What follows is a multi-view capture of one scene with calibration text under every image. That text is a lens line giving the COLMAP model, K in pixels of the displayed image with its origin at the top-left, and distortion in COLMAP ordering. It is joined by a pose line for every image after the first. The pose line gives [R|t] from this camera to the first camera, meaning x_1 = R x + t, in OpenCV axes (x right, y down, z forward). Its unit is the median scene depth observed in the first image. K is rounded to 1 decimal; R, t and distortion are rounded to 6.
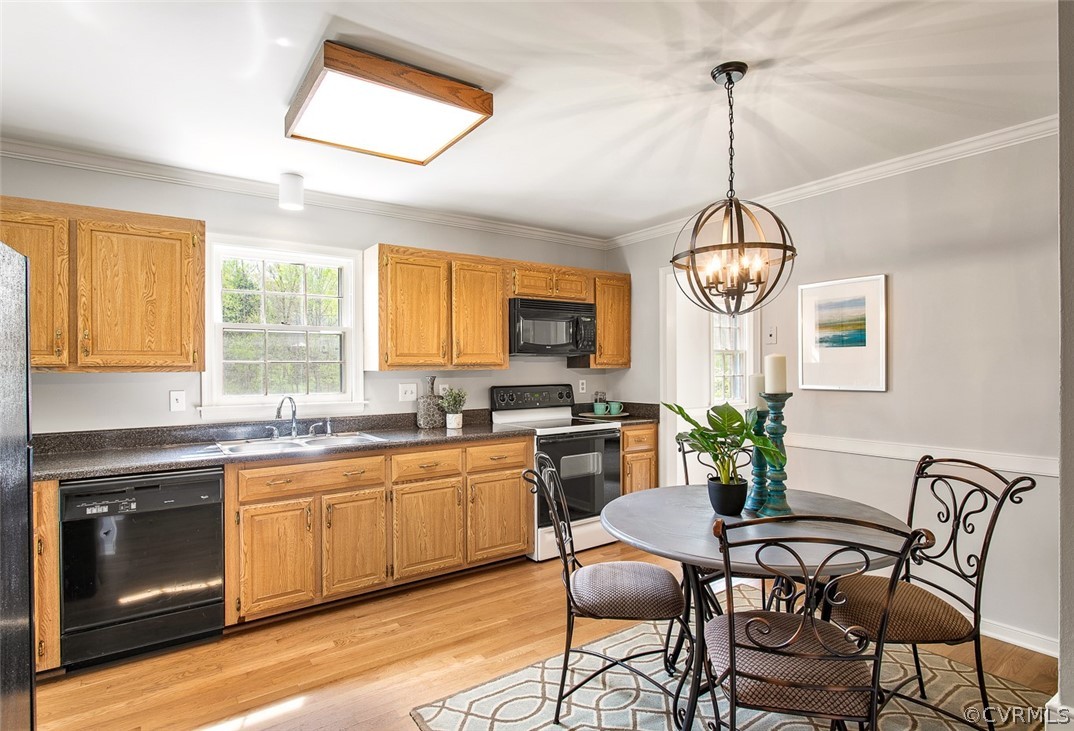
lens RADIAL K [[552.9, 0, 537.0], [0, 552.9, 365.5], [0, 0, 1]] dist [-0.015064, 0.000094]
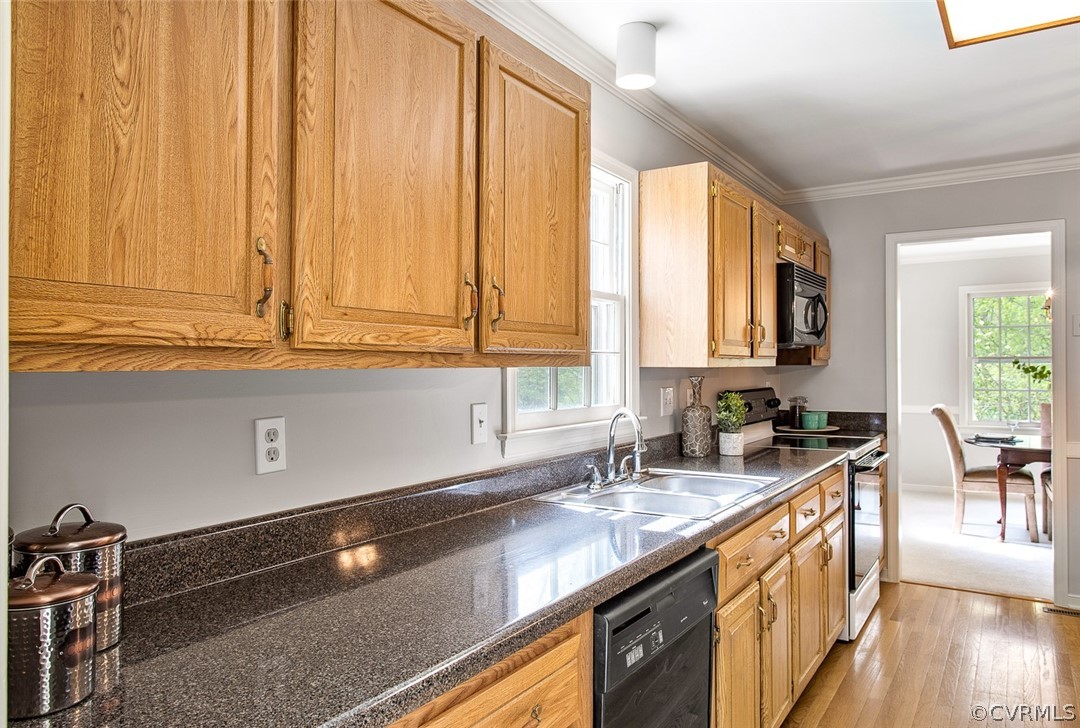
lens RADIAL K [[739.5, 0, 540.0], [0, 739.5, 364.0], [0, 0, 1]] dist [-0.000394, -0.000035]
pose [[0.925601, 0.004258, 0.378476, -0.968915], [-0.003584, 0.999990, -0.002484, 0.011188], [-0.378483, 0.000943, 0.925608, 0.375188]]
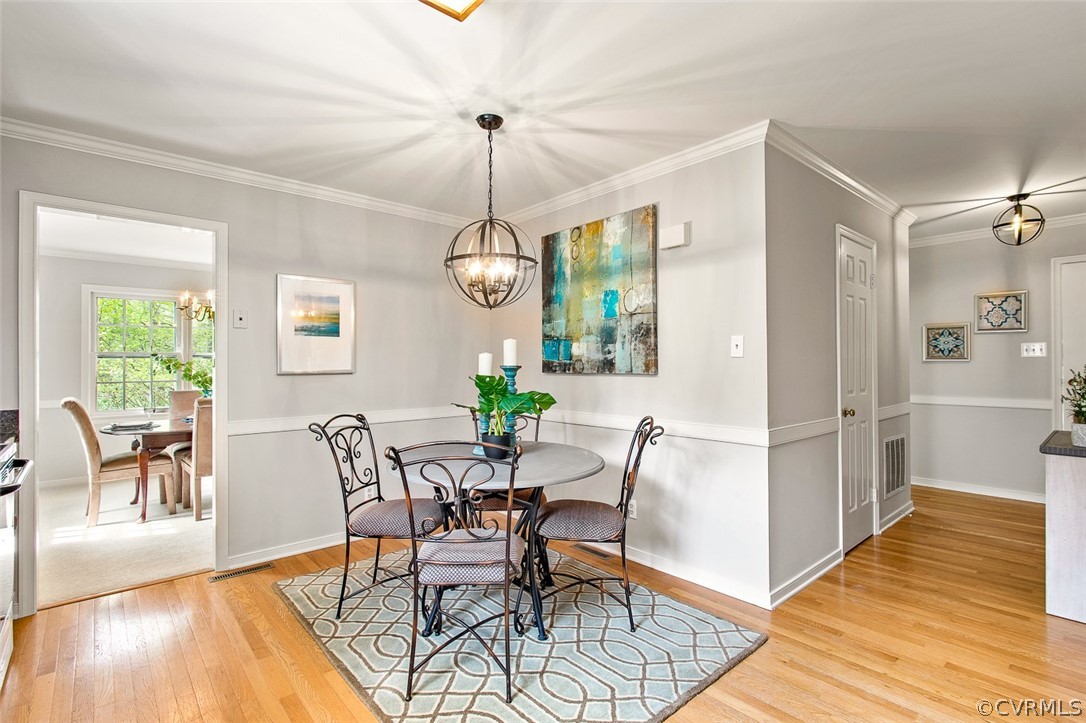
lens RADIAL K [[511.7, 0, 543.0], [0, 511.7, 361.5], [0, 0, 1]] dist [0.002925, 0.000557]
pose [[-0.110412, 0.012821, 0.993803, -0.657823], [0.001600, 0.999918, -0.012722, 0.039490], [-0.993885, 0.000185, -0.110424, 0.768906]]
